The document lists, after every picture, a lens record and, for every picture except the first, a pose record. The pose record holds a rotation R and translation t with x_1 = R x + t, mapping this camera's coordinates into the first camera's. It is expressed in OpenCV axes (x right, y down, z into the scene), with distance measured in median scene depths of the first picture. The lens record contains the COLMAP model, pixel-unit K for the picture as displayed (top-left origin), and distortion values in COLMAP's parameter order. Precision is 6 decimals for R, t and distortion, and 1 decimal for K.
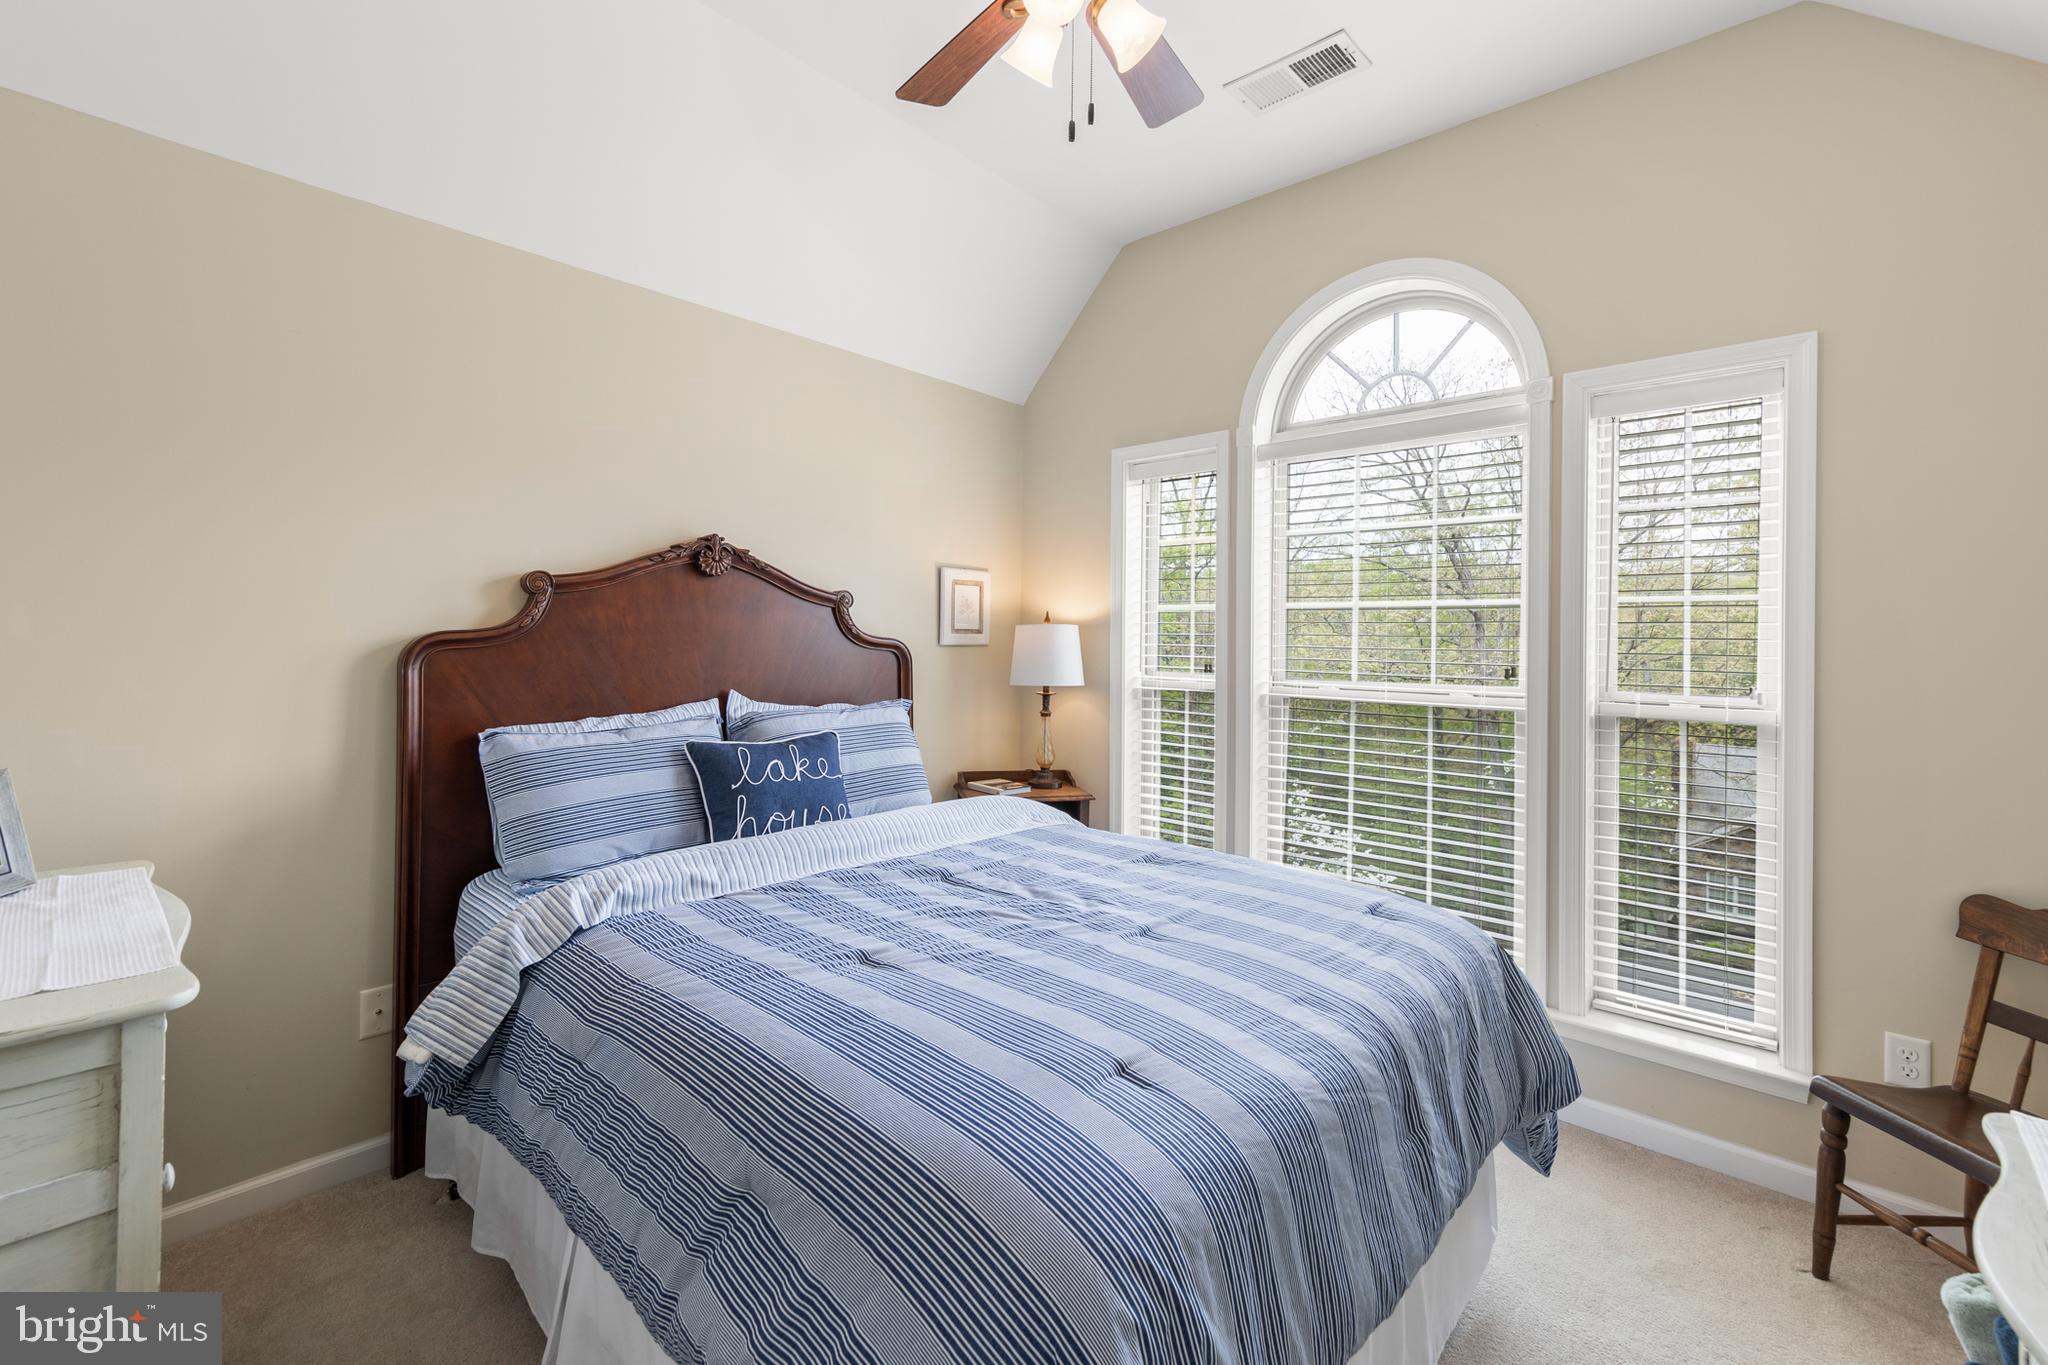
lens RADIAL K [[883.8, 0, 1018.9], [0, 883.8, 633.9], [0, 0, 1]] dist [0.002682, 0.000351]
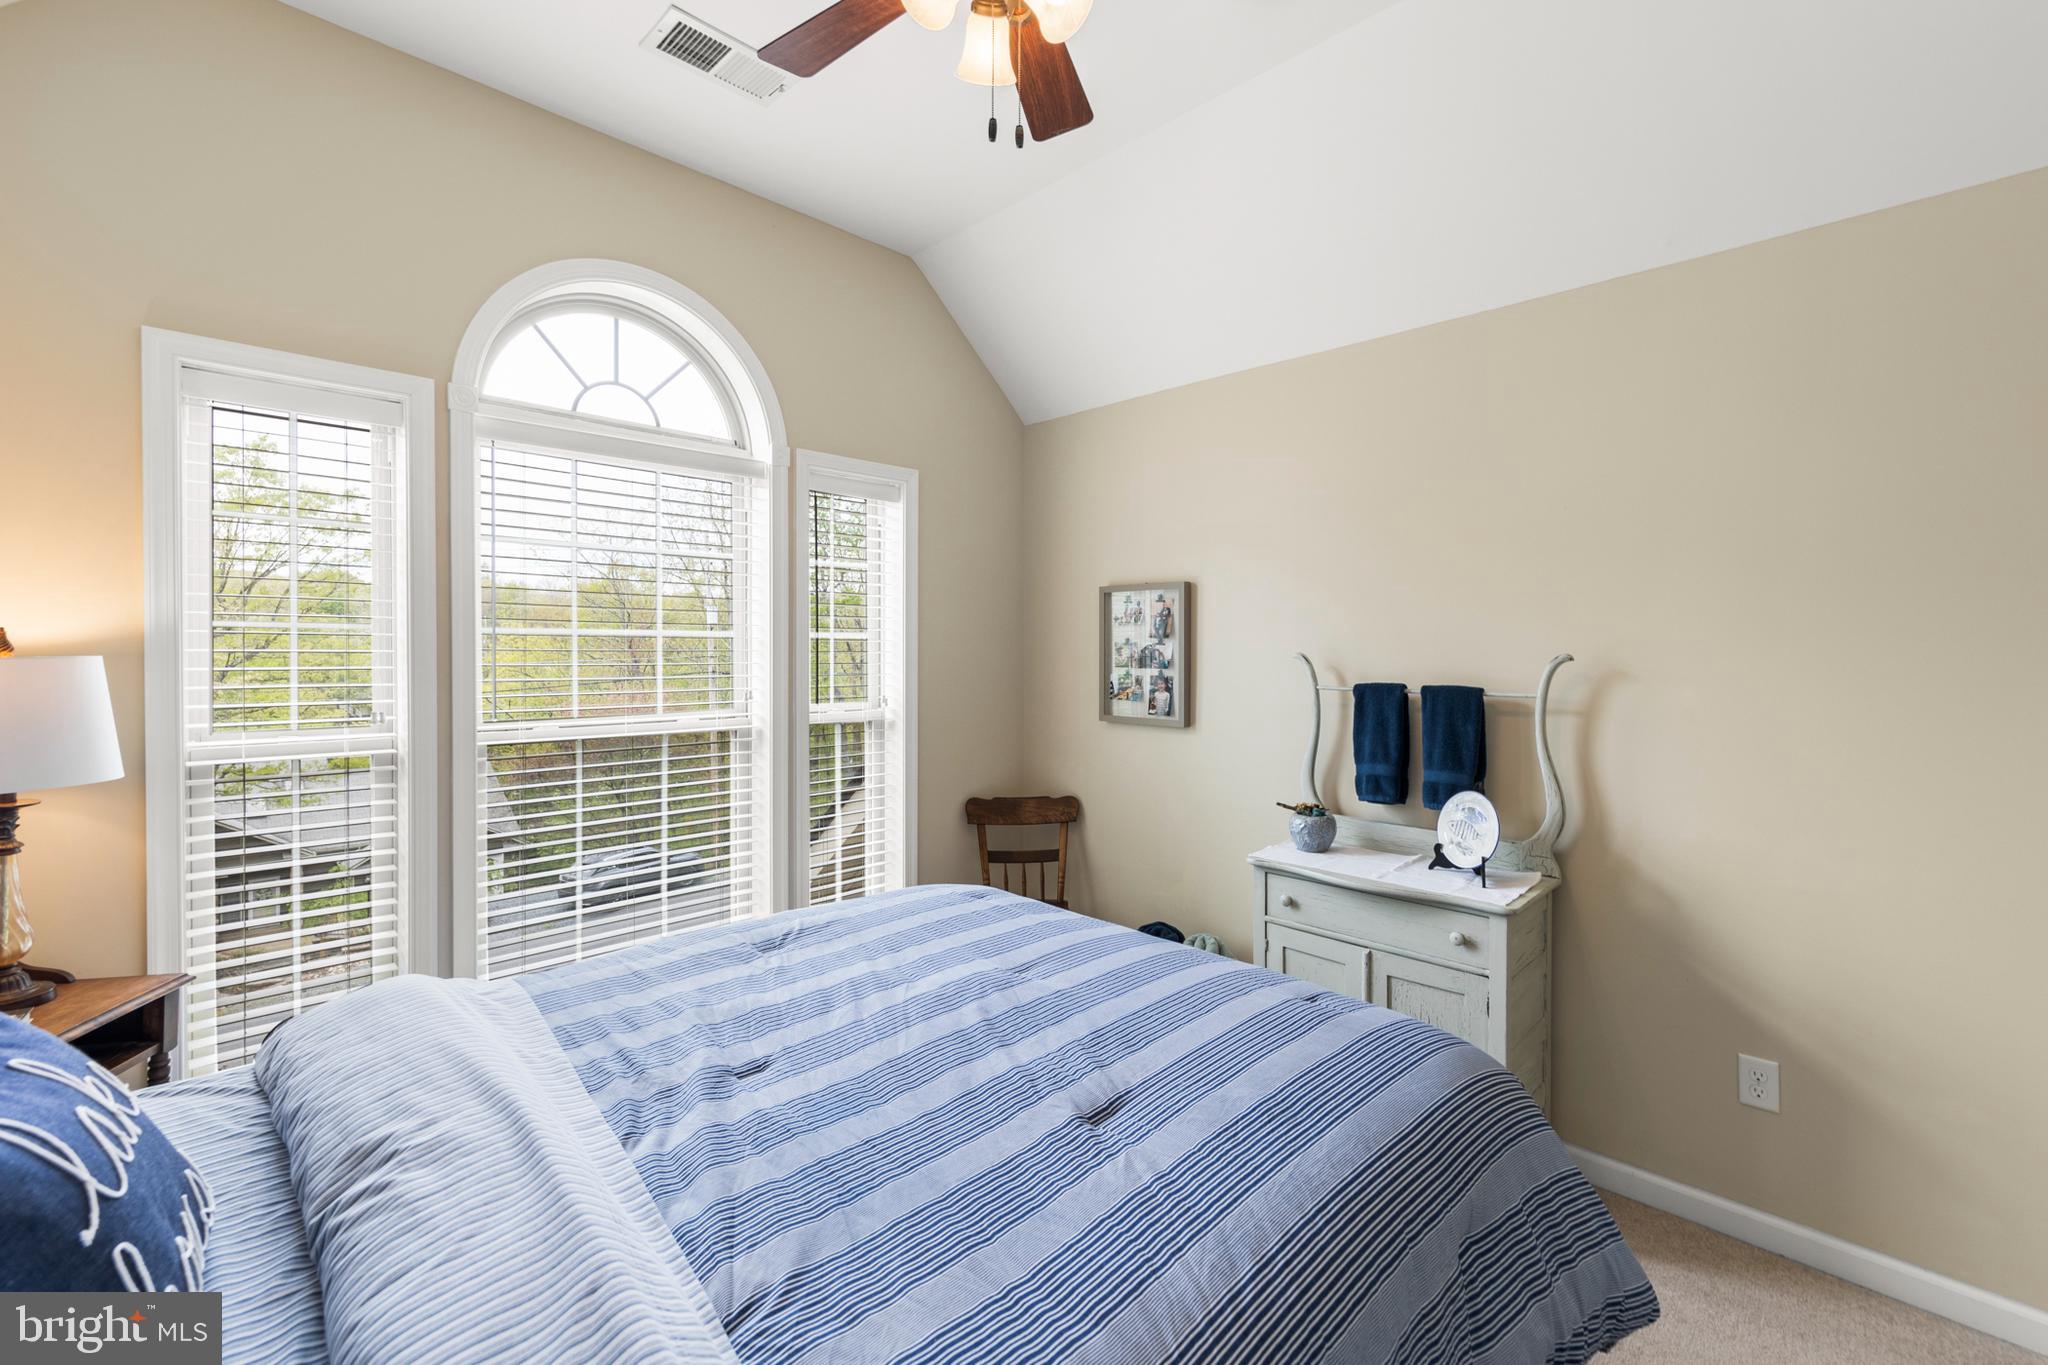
lens RADIAL K [[883.8, 0, 1018.9], [0, 883.8, 633.9], [0, 0, 1]] dist [0.002682, 0.000351]
pose [[0.033088, 0.008480, 0.999416, -0.591222], [-0.004110, 0.999957, -0.008348, -0.028575], [-0.999444, -0.003832, 0.033122, 0.649977]]
